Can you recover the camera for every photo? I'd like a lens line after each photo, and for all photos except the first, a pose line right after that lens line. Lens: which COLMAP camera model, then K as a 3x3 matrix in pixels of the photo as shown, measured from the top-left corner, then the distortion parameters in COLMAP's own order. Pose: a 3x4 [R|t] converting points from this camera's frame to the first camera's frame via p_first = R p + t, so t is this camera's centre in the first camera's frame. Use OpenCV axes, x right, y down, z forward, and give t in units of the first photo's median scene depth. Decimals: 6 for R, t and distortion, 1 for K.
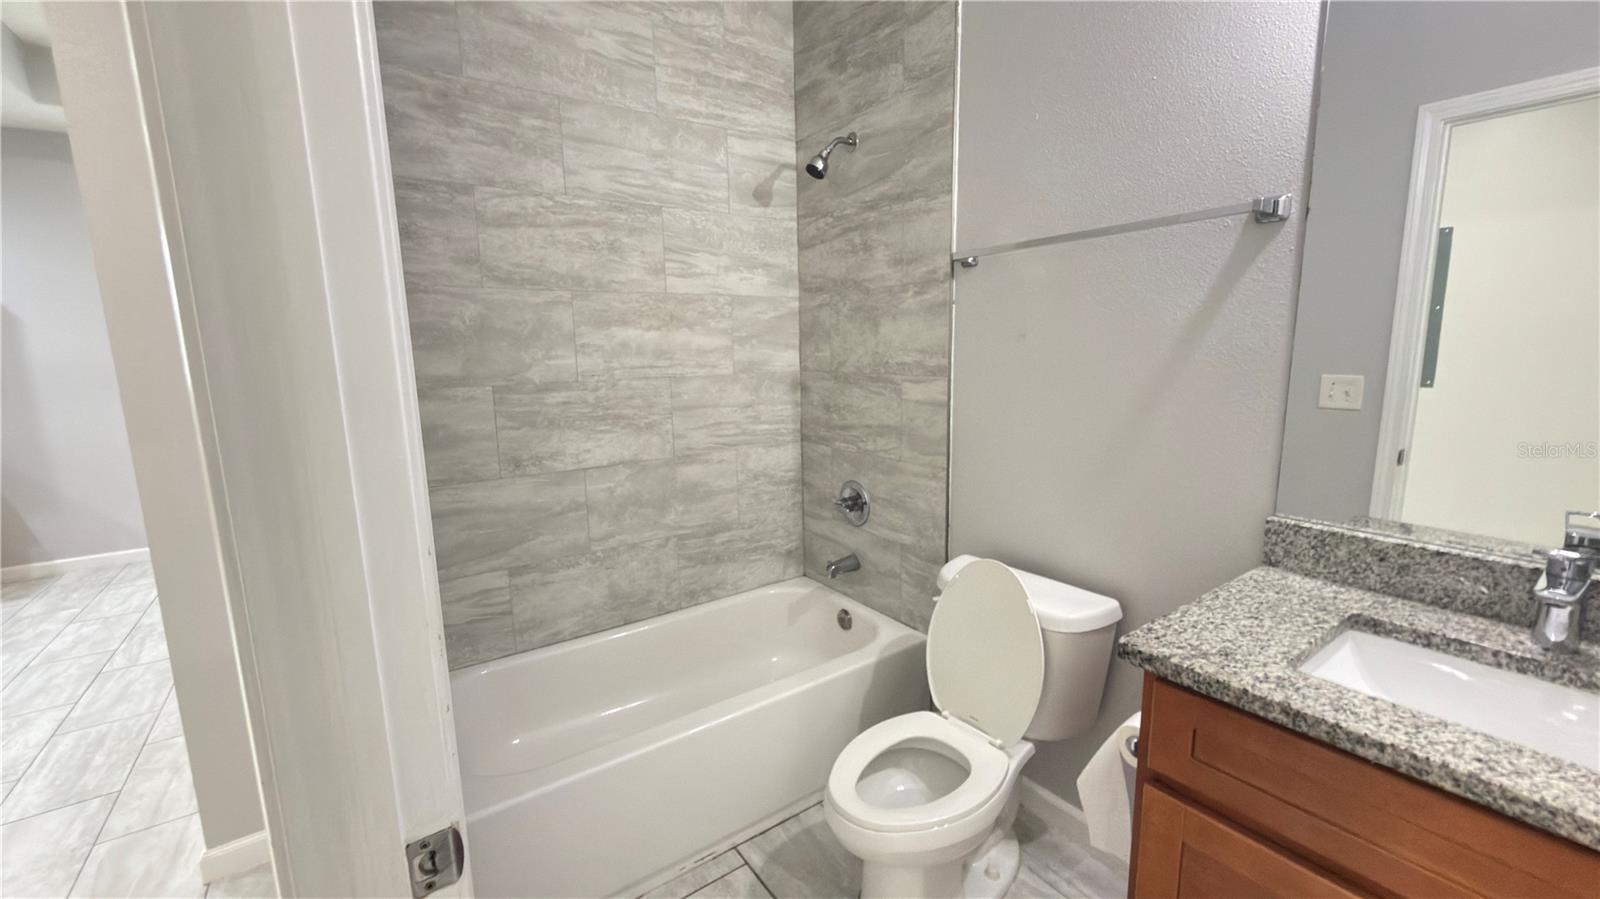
lens RADIAL K [[641.8, 0, 800.0], [0, 641.8, 450.7], [0, 0, 1]] dist [-0.001036, 0.000362]
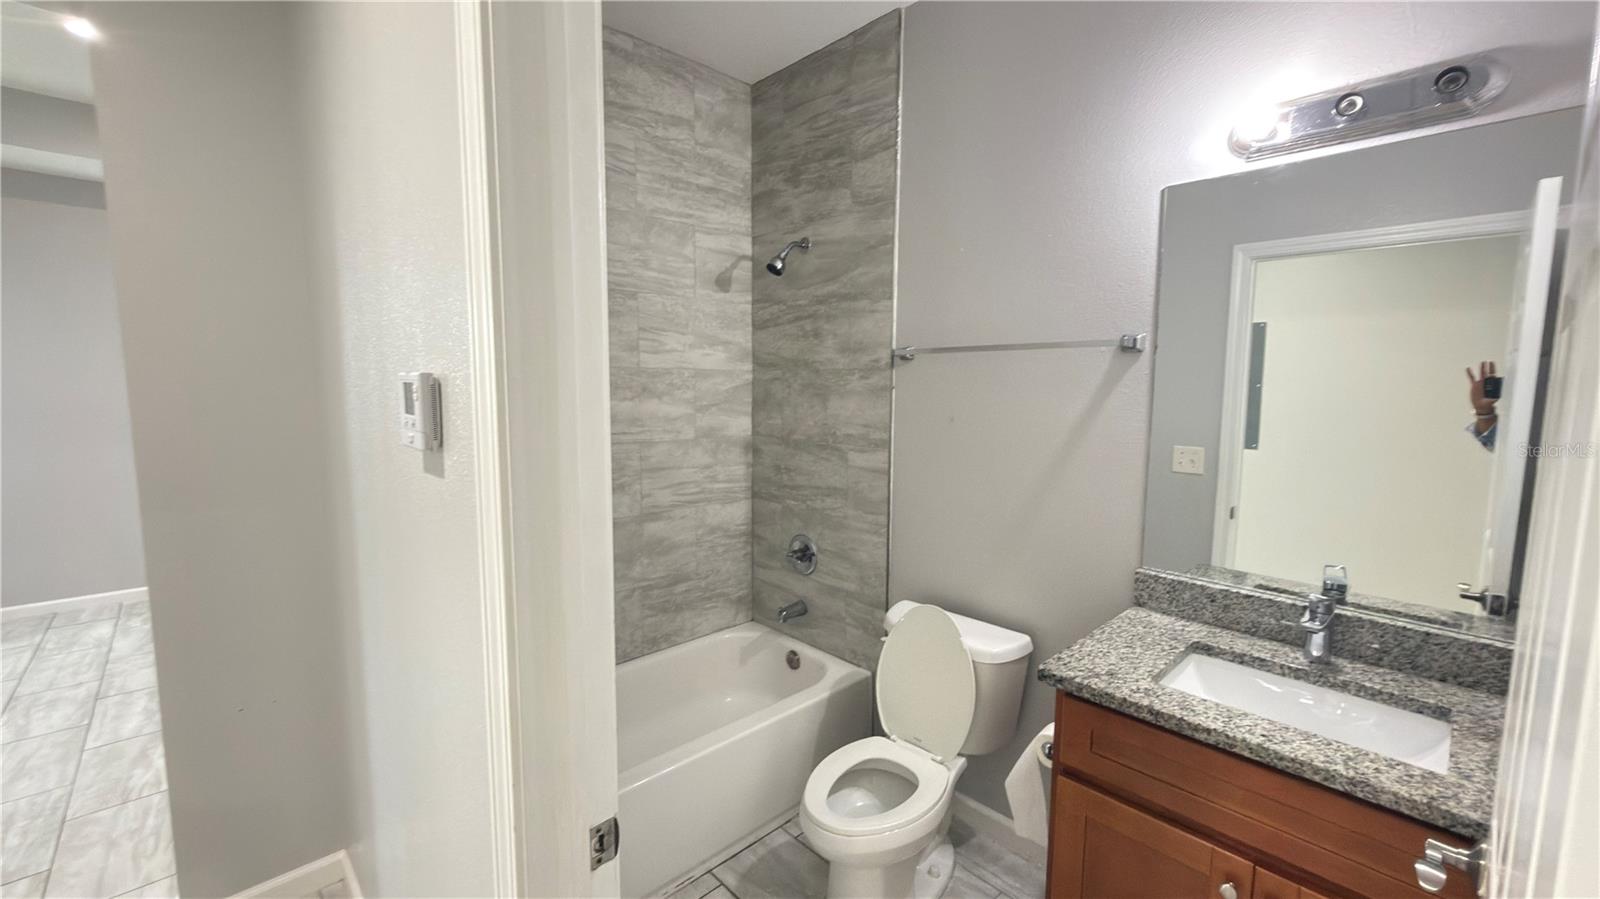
lens RADIAL K [[641.8, 0, 799.5], [0, 641.8, 449.1], [0, 0, 1]] dist [-0.001036, 0.000362]
pose [[0.989314, 0.011505, 0.145349, -0.115851], [-0.002592, 0.998112, -0.061367, -0.045311], [-0.145780, 0.060335, 0.987475, -0.165872]]
